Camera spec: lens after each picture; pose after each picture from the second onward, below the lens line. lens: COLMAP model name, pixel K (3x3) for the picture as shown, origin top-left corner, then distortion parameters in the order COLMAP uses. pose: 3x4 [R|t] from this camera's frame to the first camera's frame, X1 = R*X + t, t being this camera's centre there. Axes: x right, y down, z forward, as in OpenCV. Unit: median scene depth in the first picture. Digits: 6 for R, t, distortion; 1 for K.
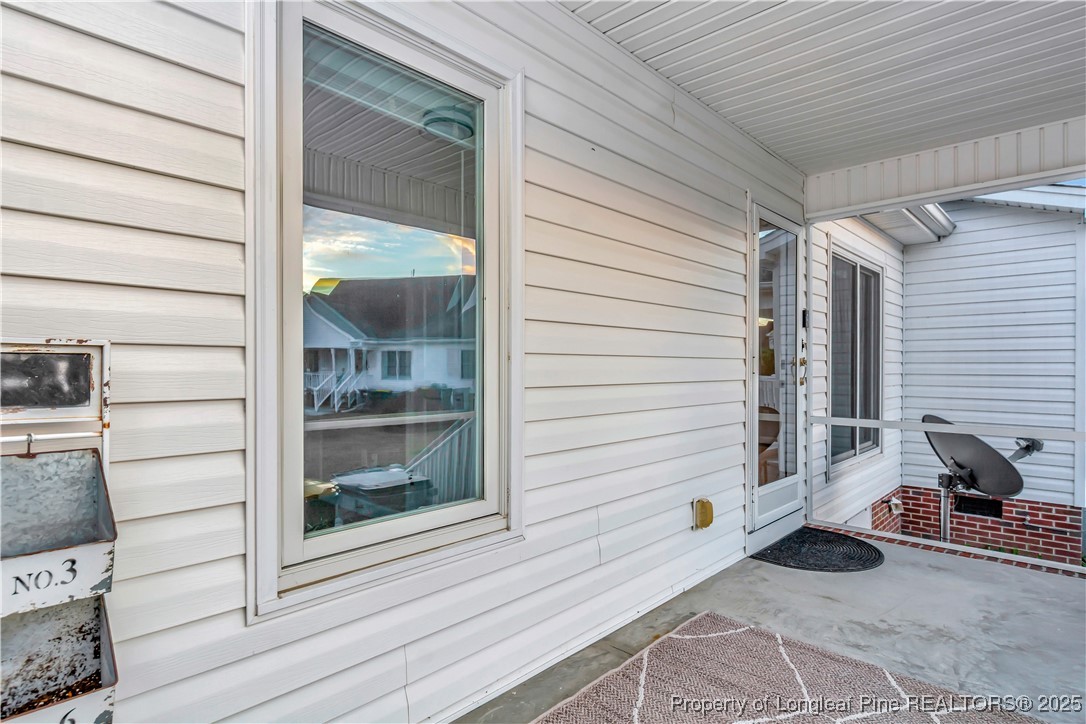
lens RADIAL K [[570.3, 0, 545.9], [0, 570.3, 367.2], [0, 0, 1]] dist [-0.001207, -0.003657]
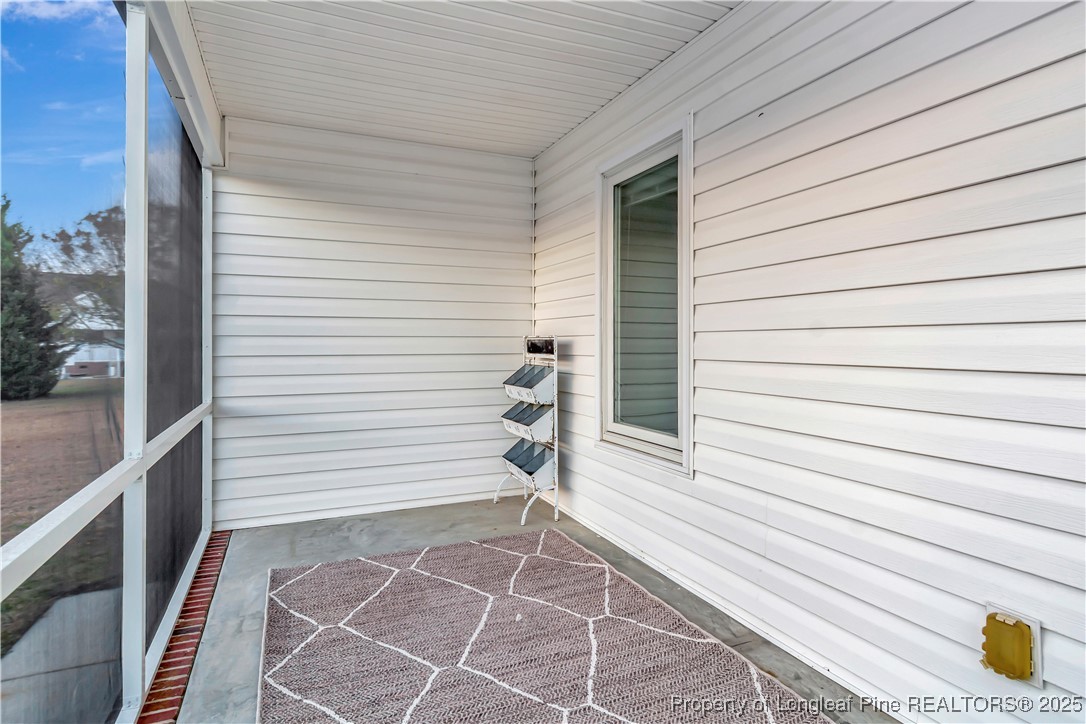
lens RADIAL K [[570.3, 0, 543.1], [0, 570.3, 352.9], [0, 0, 1]] dist [-0.001207, -0.003657]
pose [[-0.397135, 0.006998, -0.917733, 1.183761], [-0.003668, 0.999951, 0.009213, 0.008805], [0.917753, 0.007025, -0.397090, 1.131841]]
